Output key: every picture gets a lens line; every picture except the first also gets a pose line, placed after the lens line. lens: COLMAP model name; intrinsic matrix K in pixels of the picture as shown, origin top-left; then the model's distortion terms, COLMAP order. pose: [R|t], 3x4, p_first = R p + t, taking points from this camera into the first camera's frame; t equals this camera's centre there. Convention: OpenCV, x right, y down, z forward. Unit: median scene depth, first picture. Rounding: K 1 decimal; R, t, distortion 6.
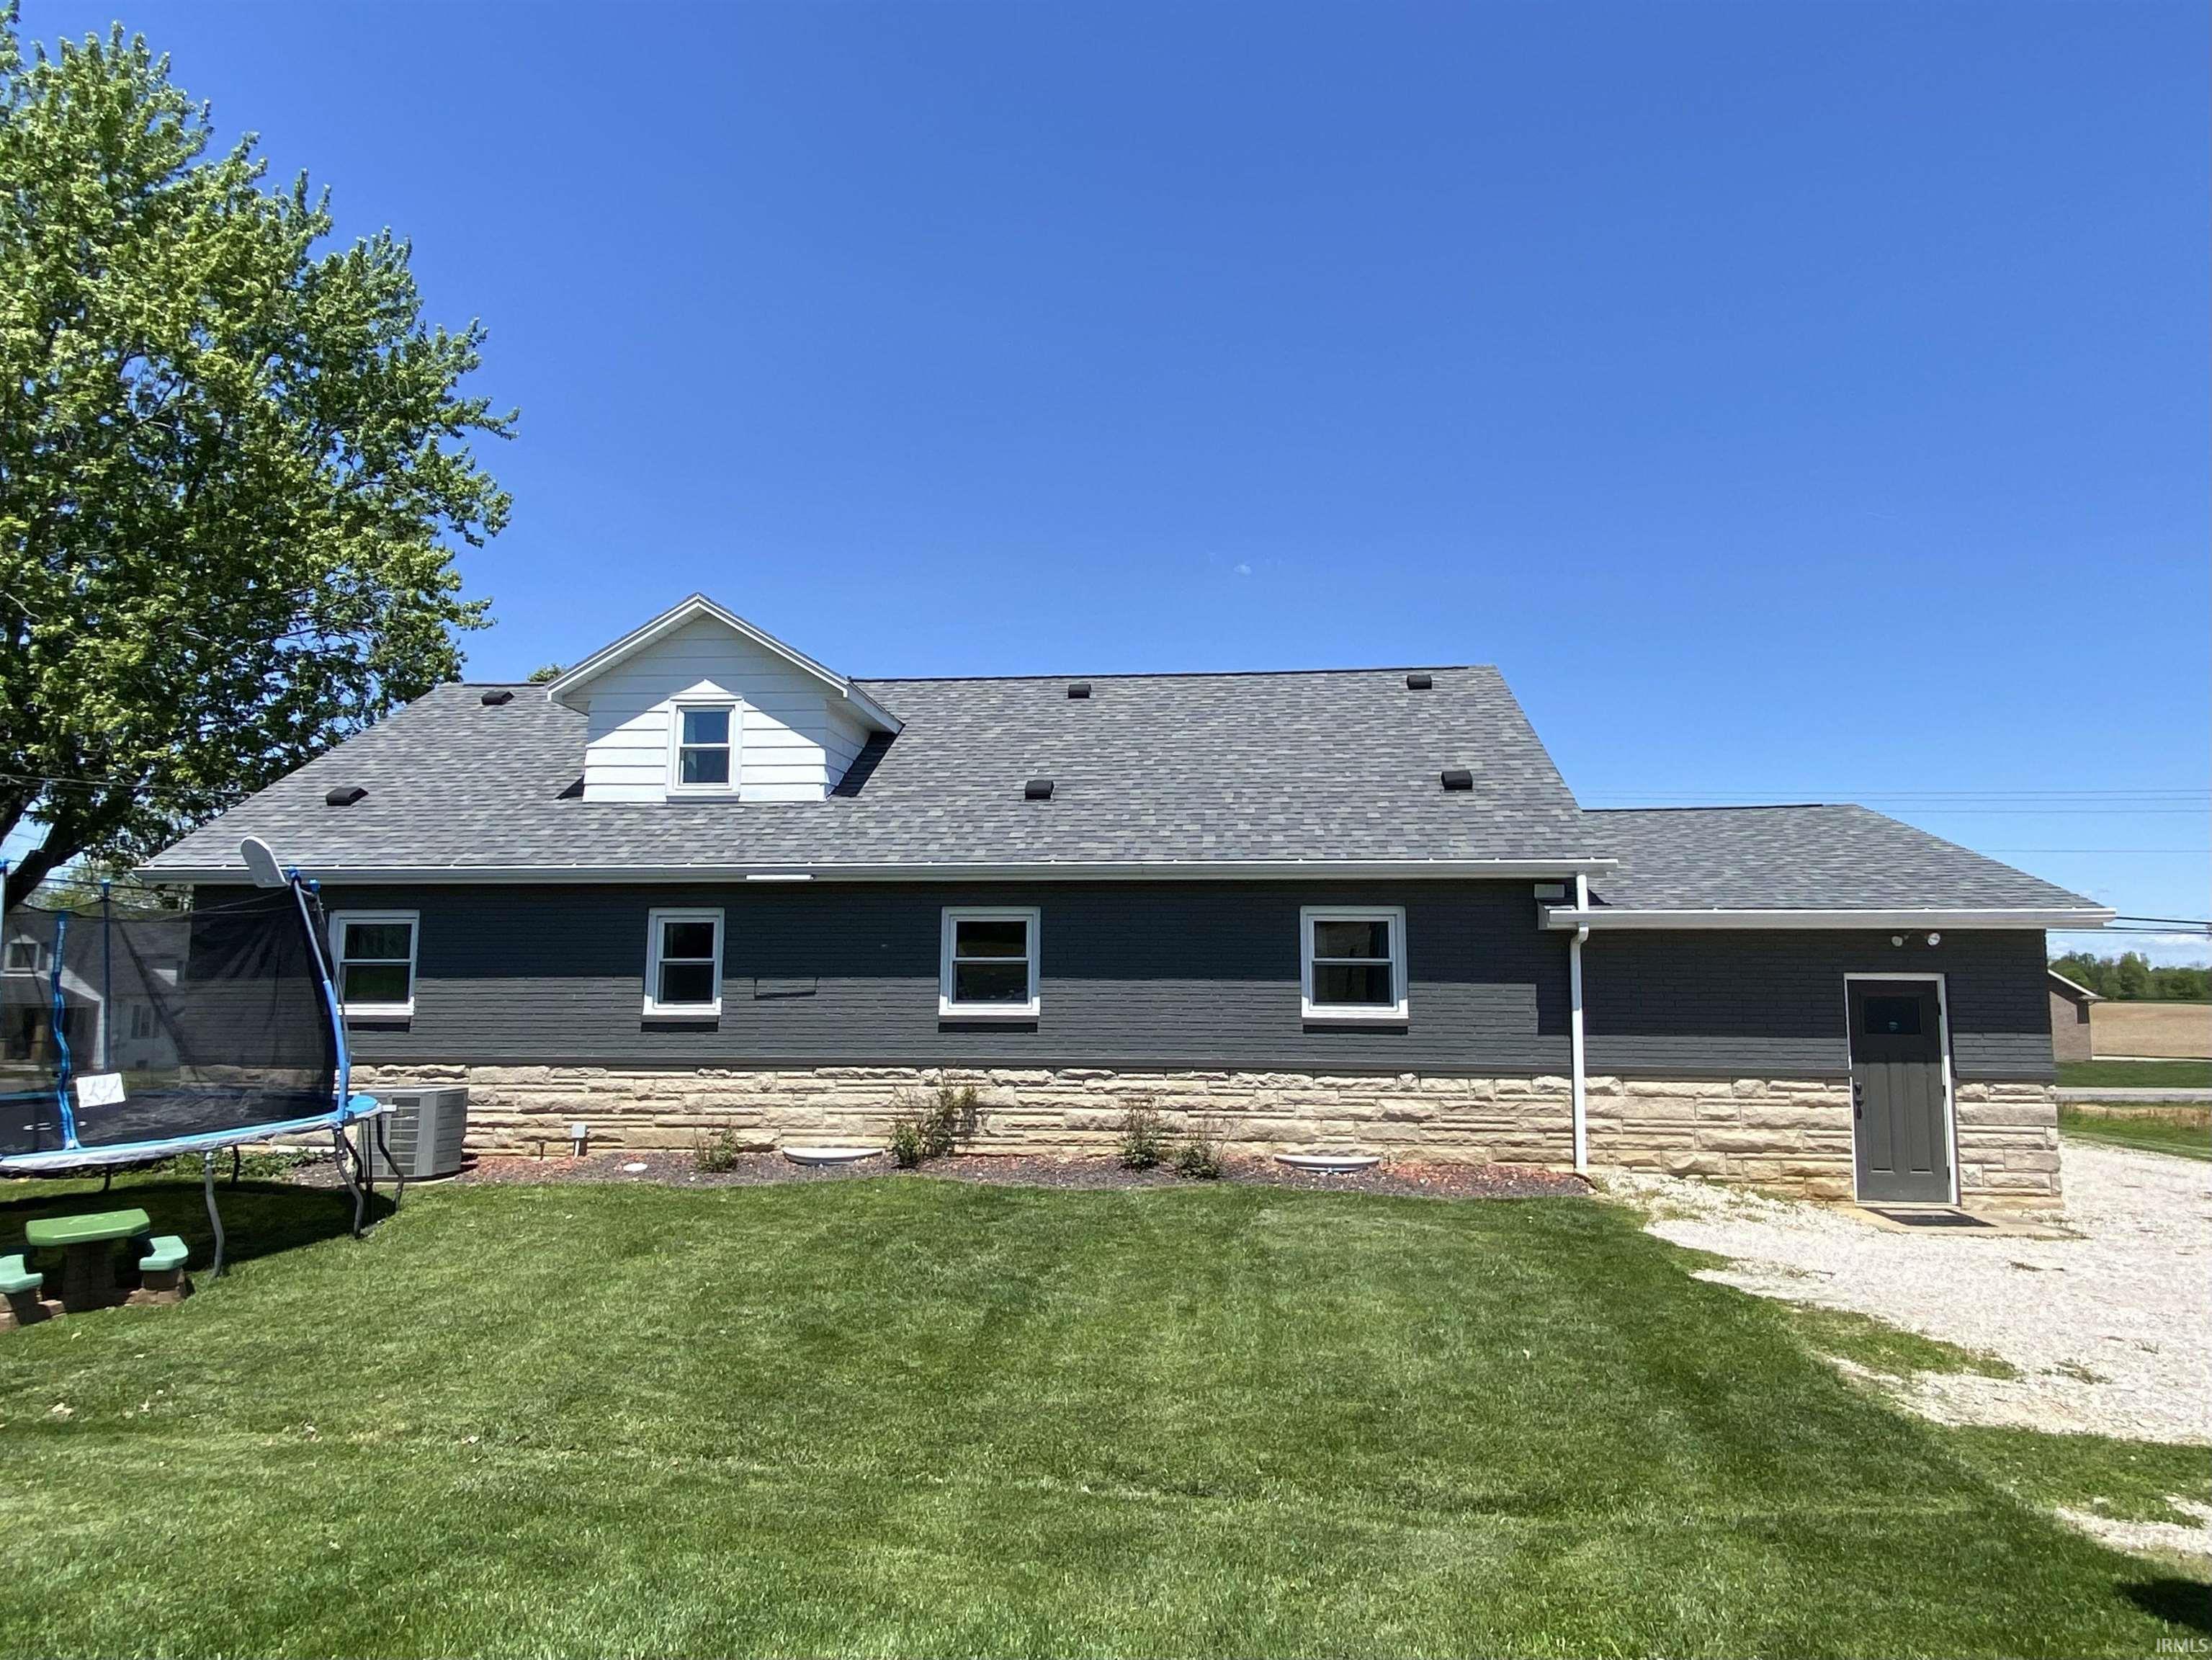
lens RADIAL K [[1216.2, 0, 1103.0], [0, 1216.2, 821.6], [0, 0, 1]] dist [0.006917, 0.000184]
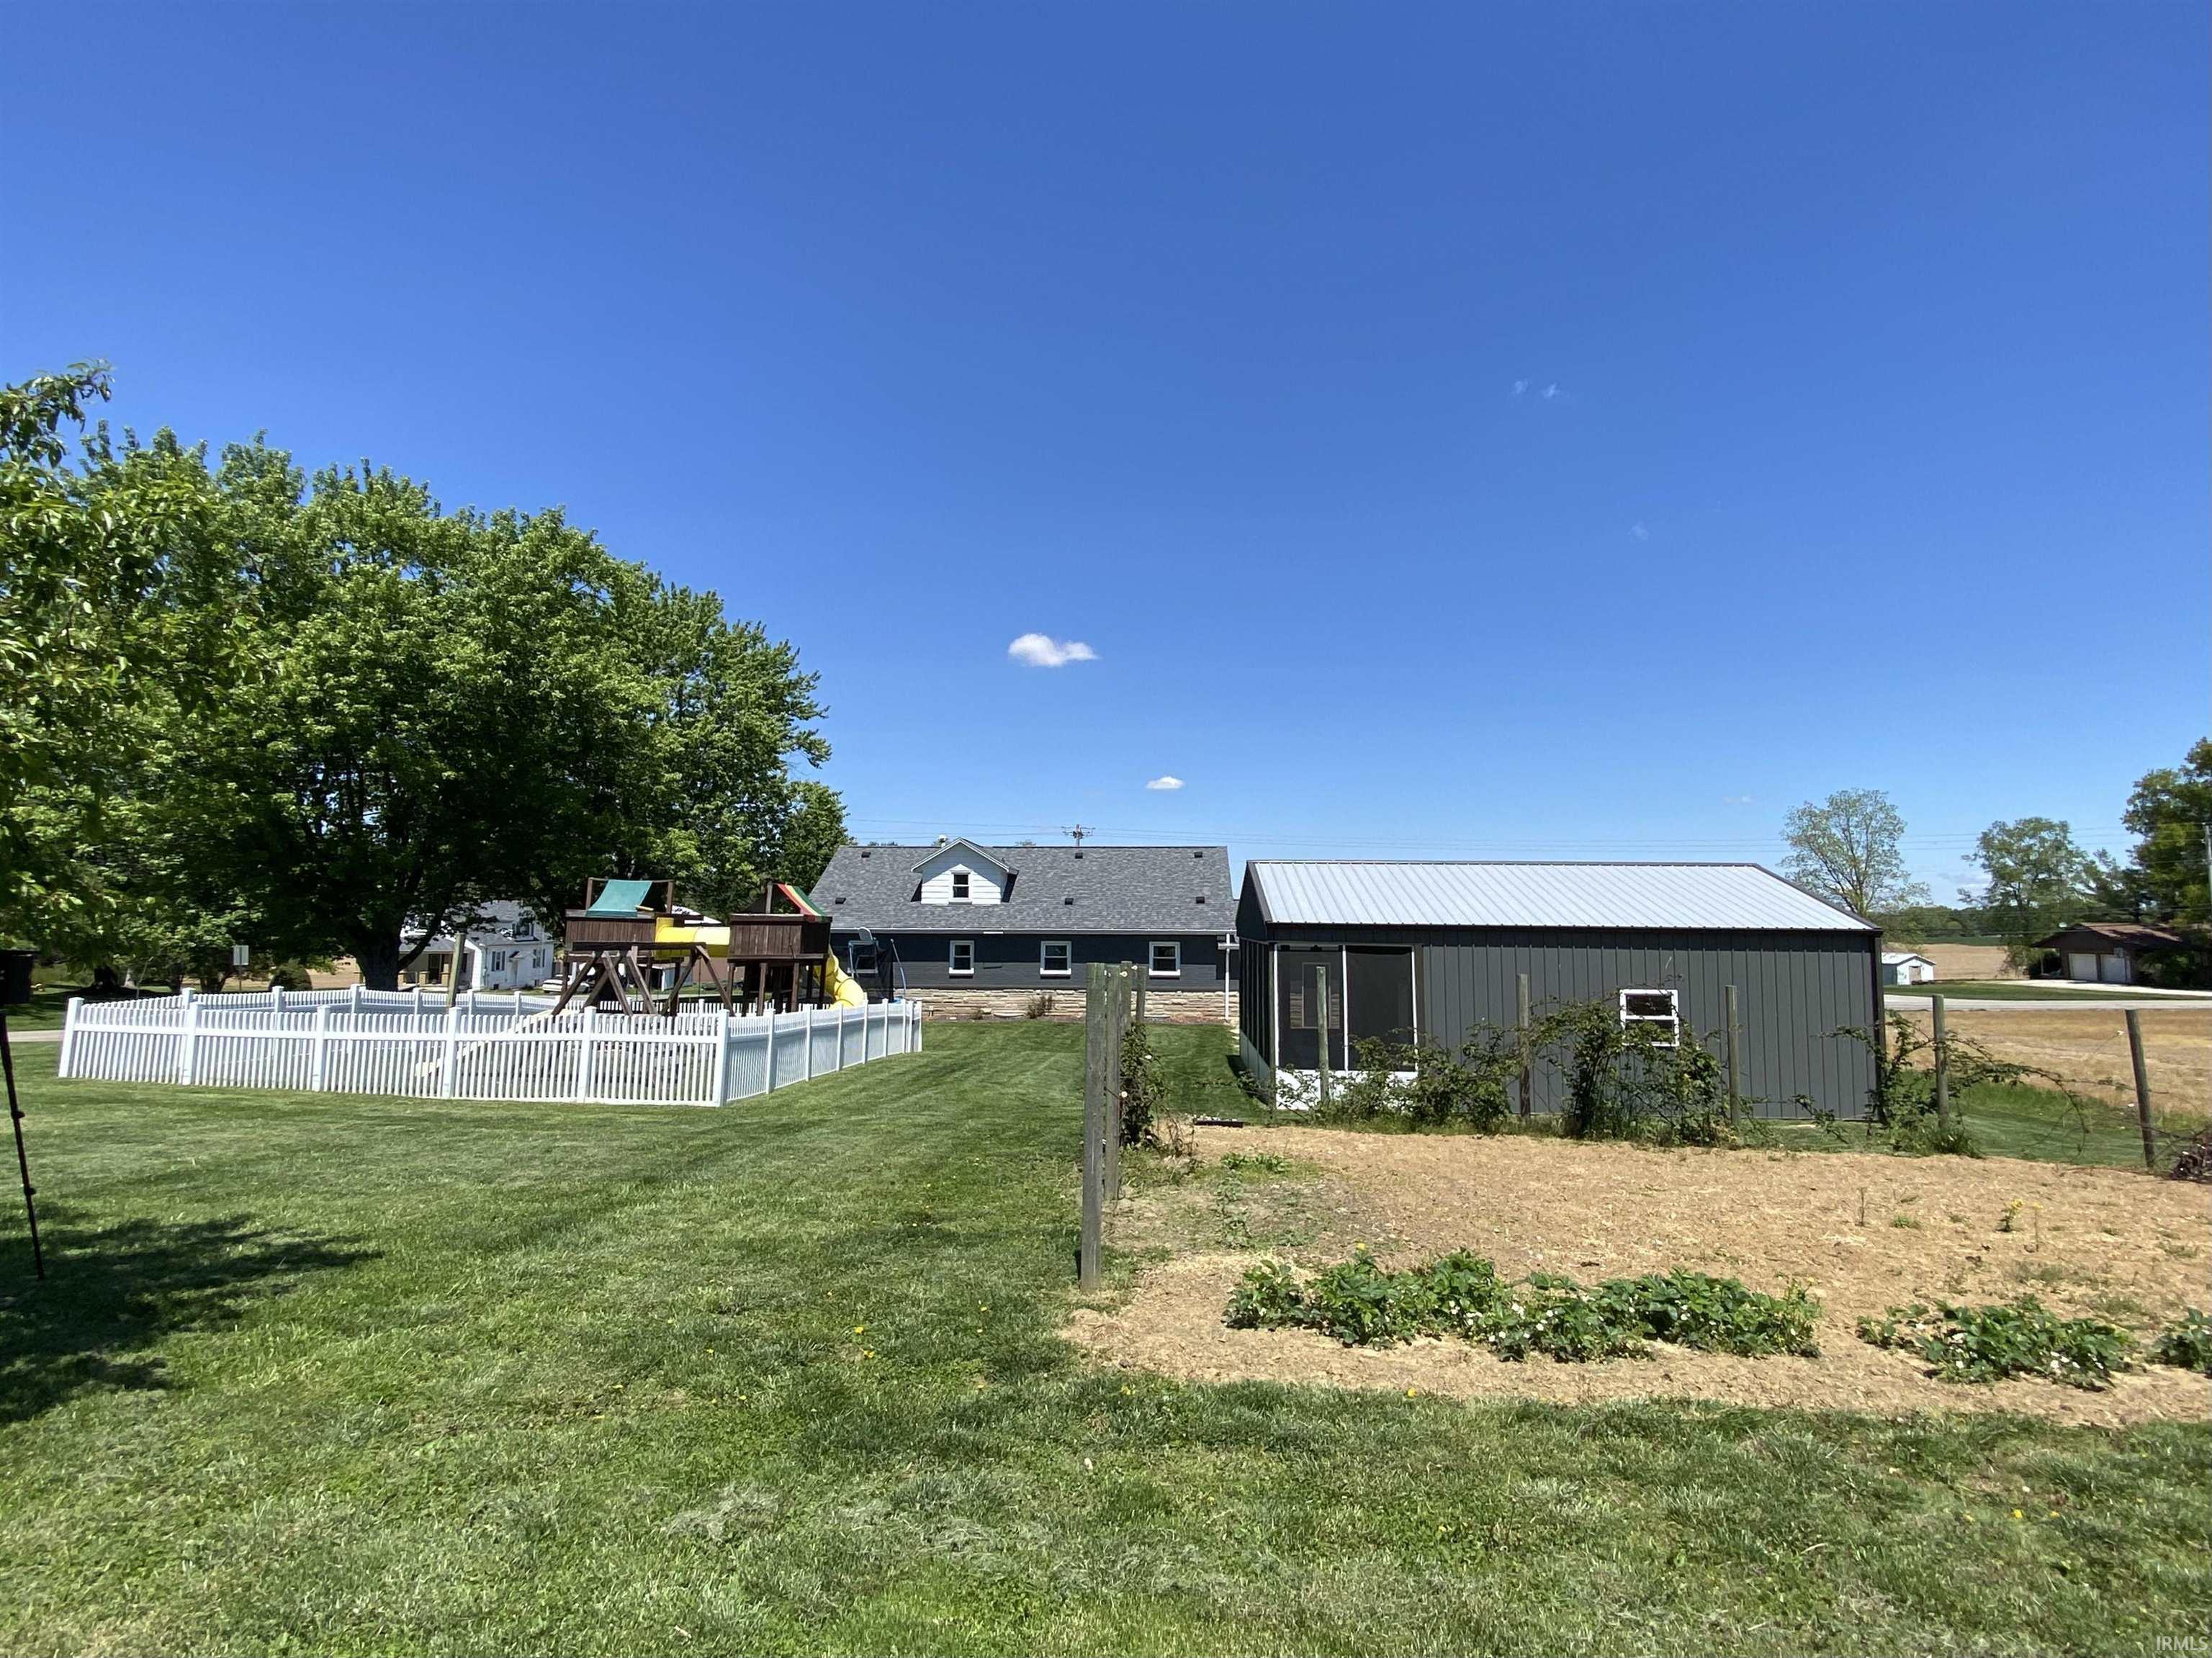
lens RADIAL K [[1034.8, 0, 1108.9], [0, 1034.8, 836.7], [0, 0, 1]] dist [-0.001141, -0.000005]
pose [[0.998816, 0.007104, 0.048128, -0.085799], [-0.010476, 0.997479, 0.070181, -0.410583], [-0.047508, -0.070602, 0.996373, -1.780885]]
